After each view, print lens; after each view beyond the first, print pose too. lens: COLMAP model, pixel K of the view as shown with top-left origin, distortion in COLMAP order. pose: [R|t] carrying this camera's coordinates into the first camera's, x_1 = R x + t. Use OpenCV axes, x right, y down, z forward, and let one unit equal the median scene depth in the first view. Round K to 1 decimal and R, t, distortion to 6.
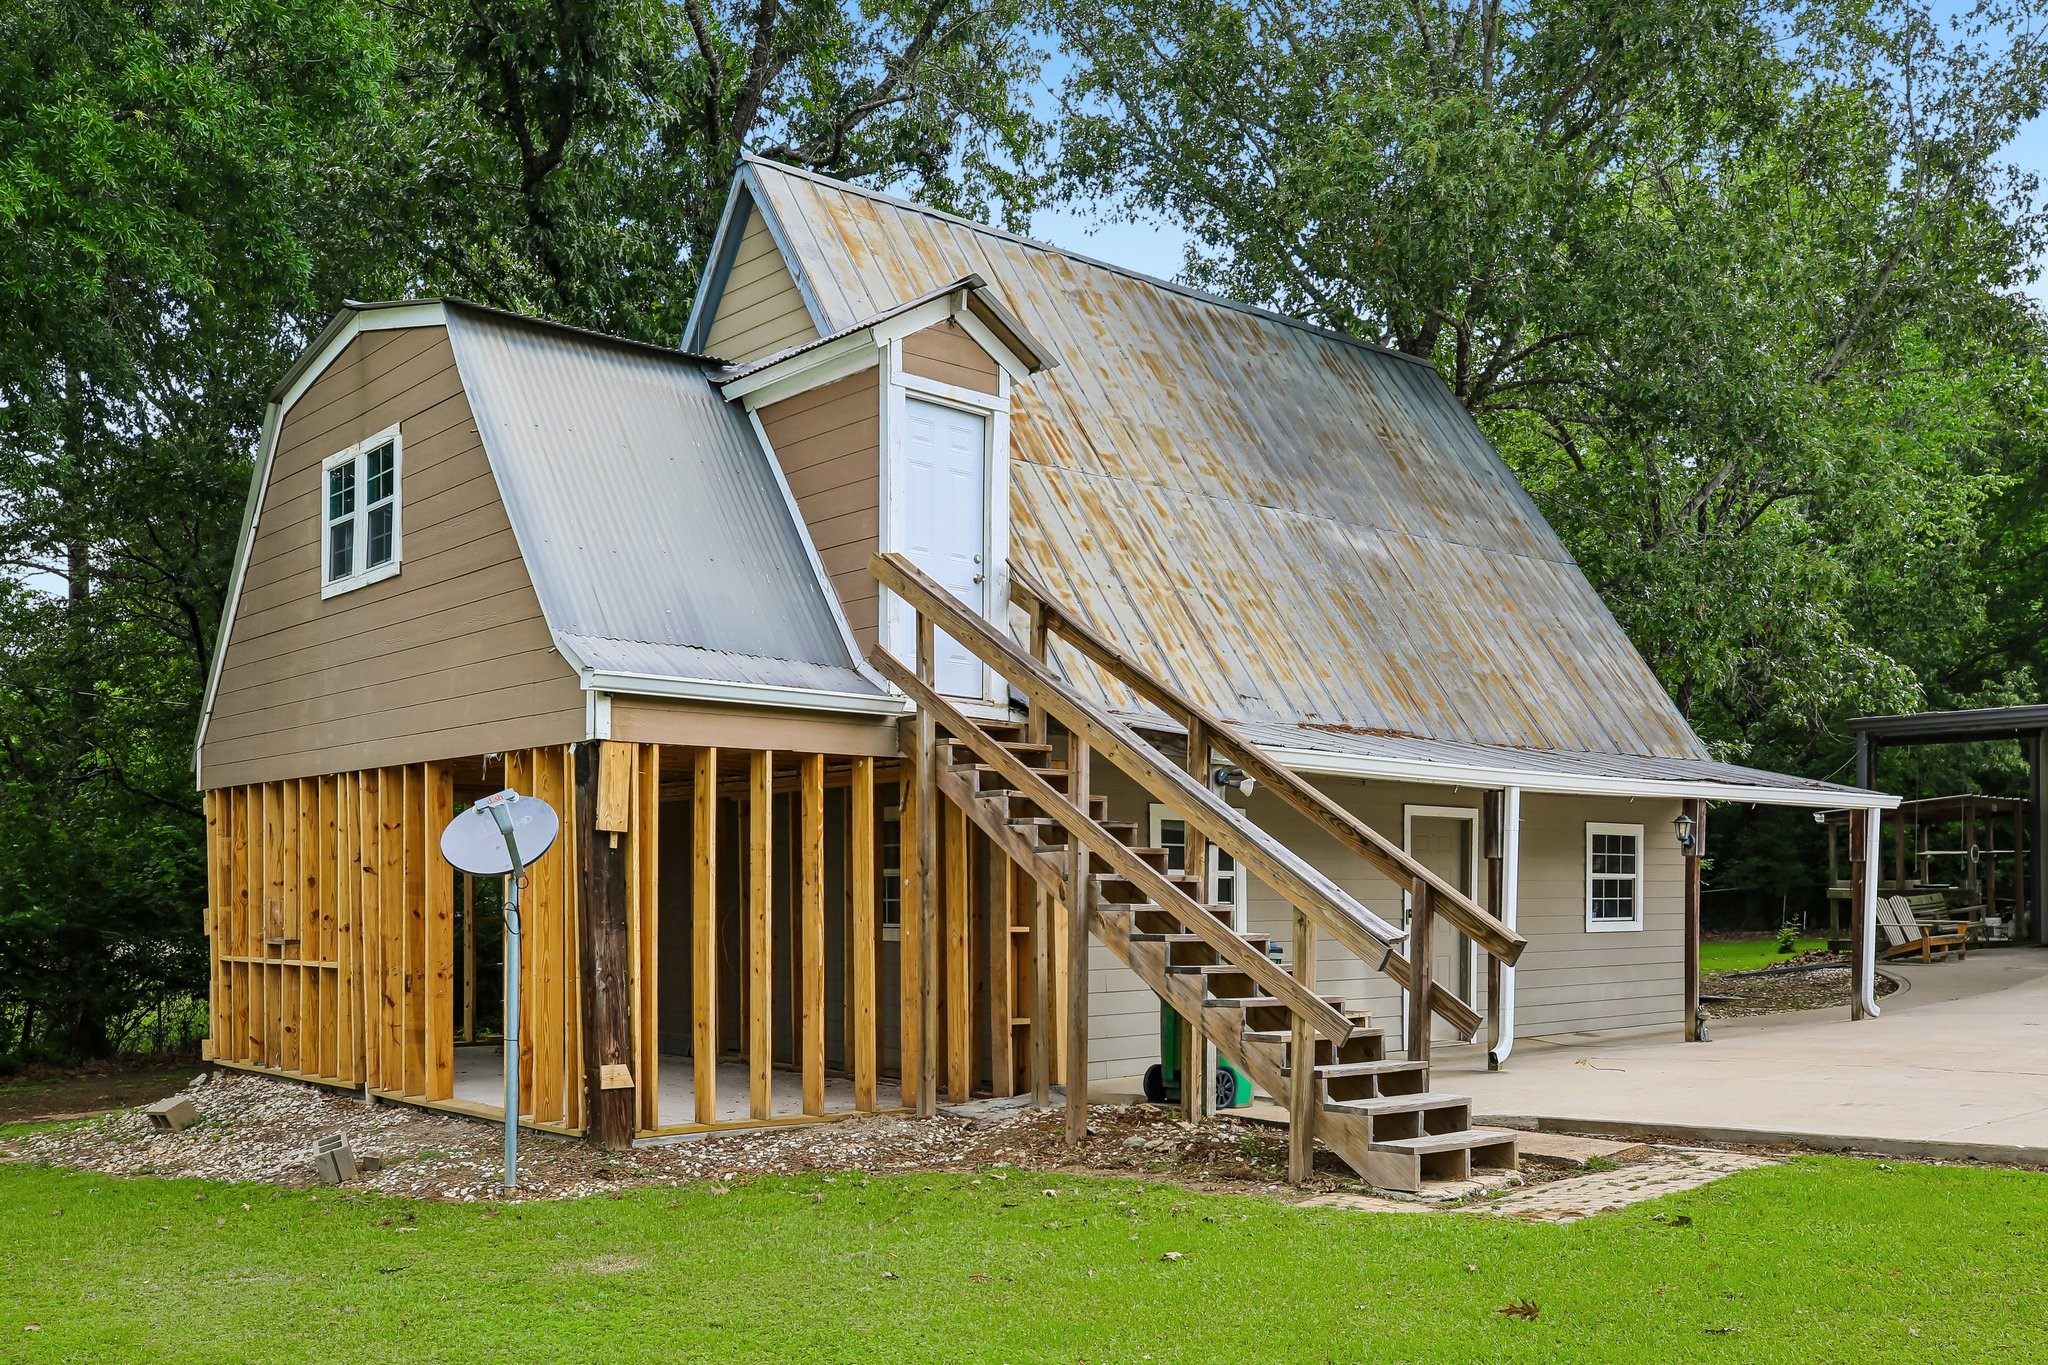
lens RADIAL K [[1235.3, 0, 1024.7], [0, 1235.3, 707.0], [0, 0, 1]] dist [0.006376, 0.001641]
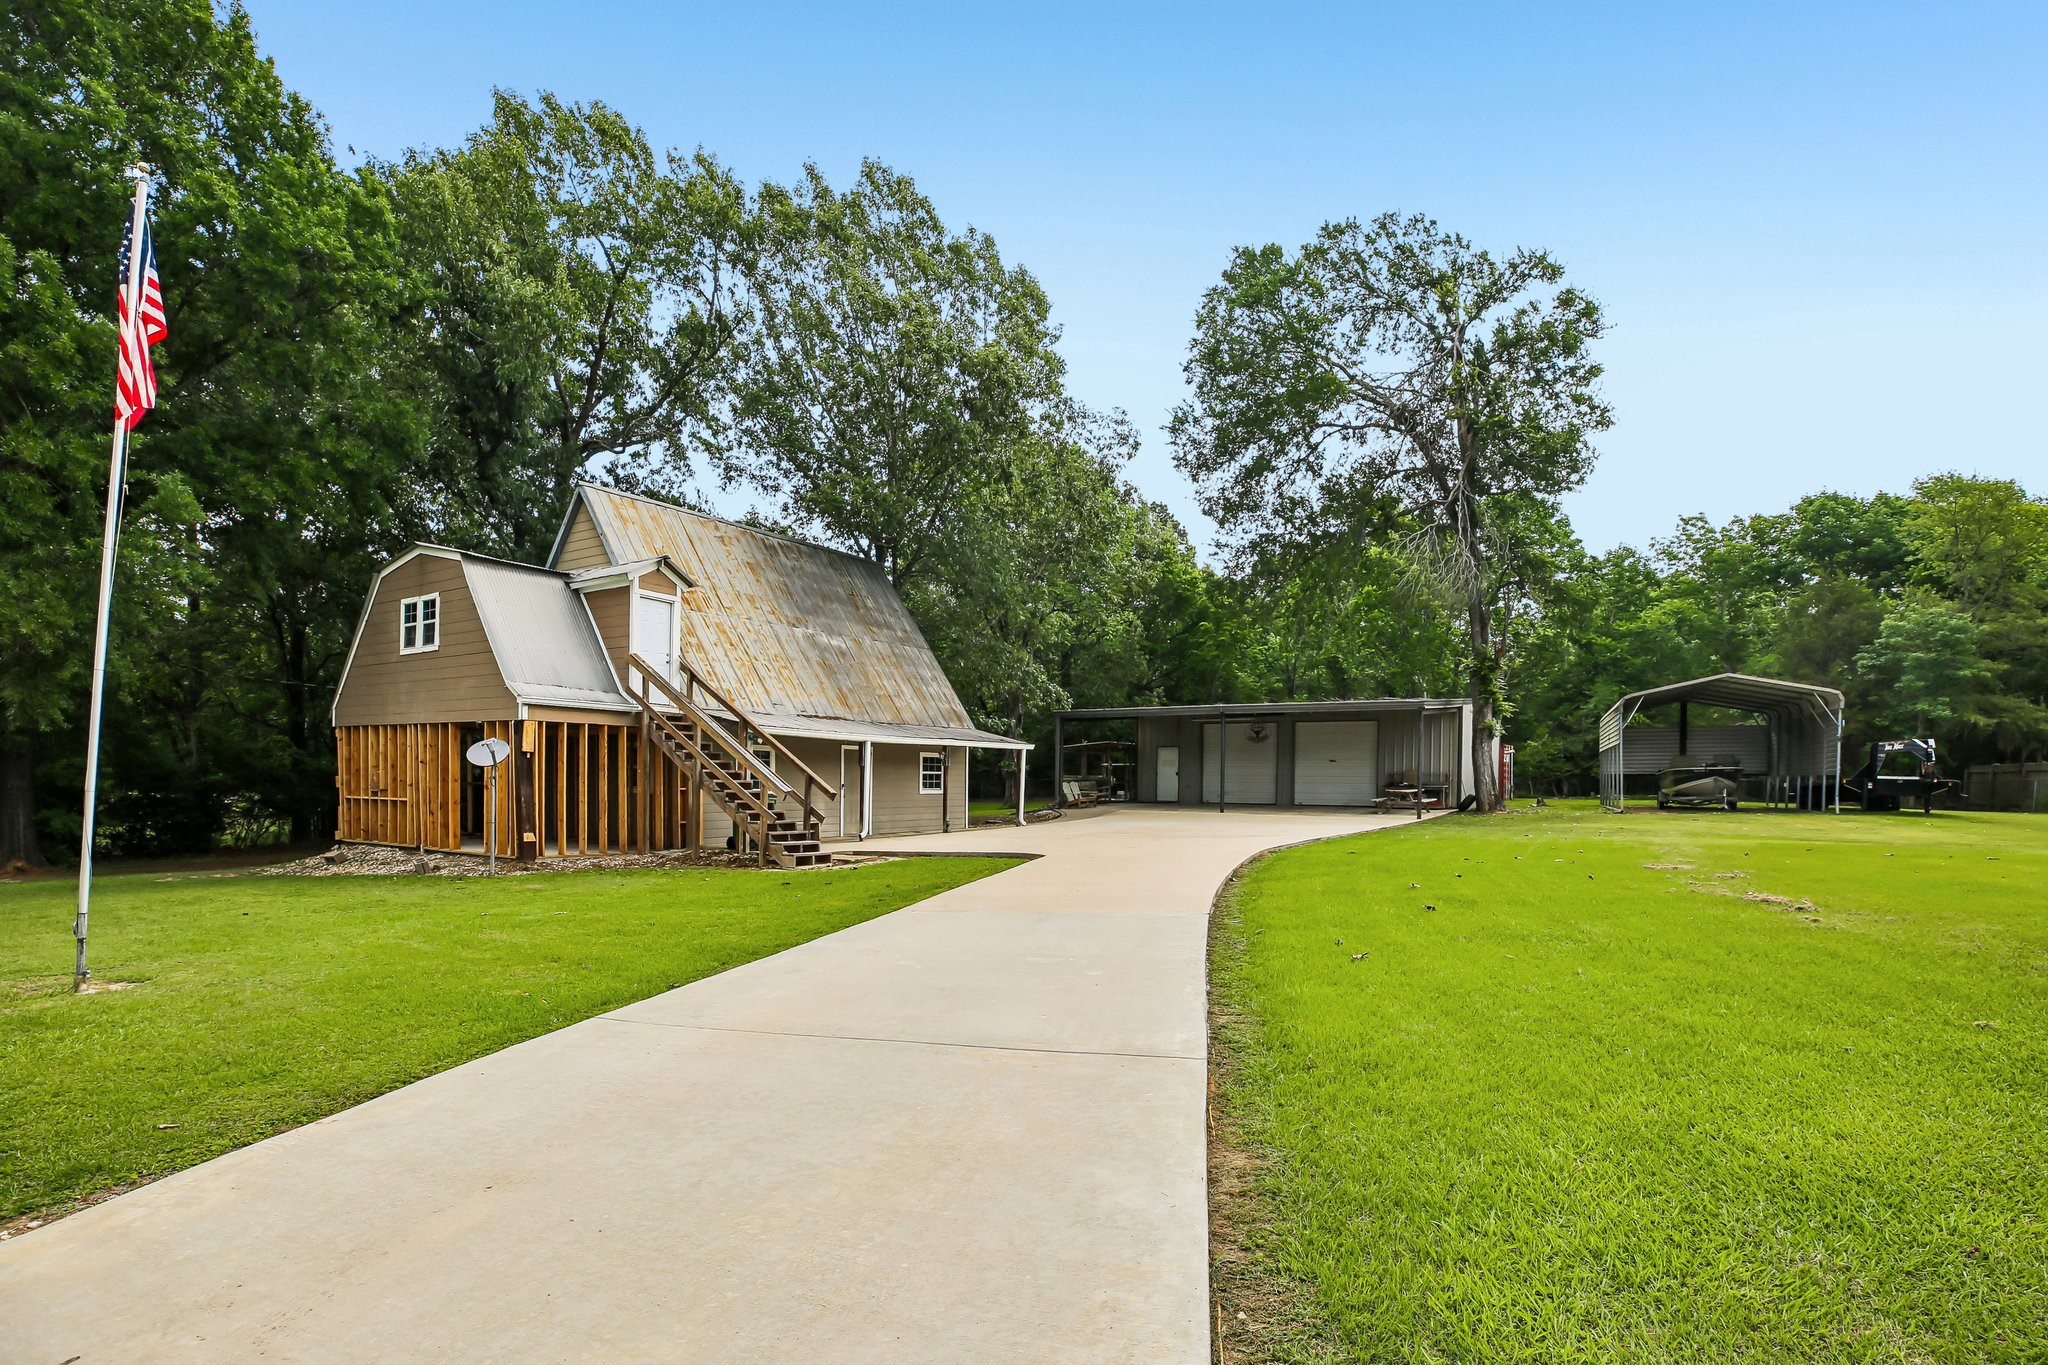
lens RADIAL K [[951.5, 0, 1015.8], [0, 951.5, 718.6], [0, 0, 1]] dist [-0.053765, 0.018392]
pose [[0.976252, 0.026851, 0.214968, 0.257242], [-0.045617, 0.995520, 0.082816, -0.179375], [-0.211781, -0.090656, 0.973103, -1.161515]]
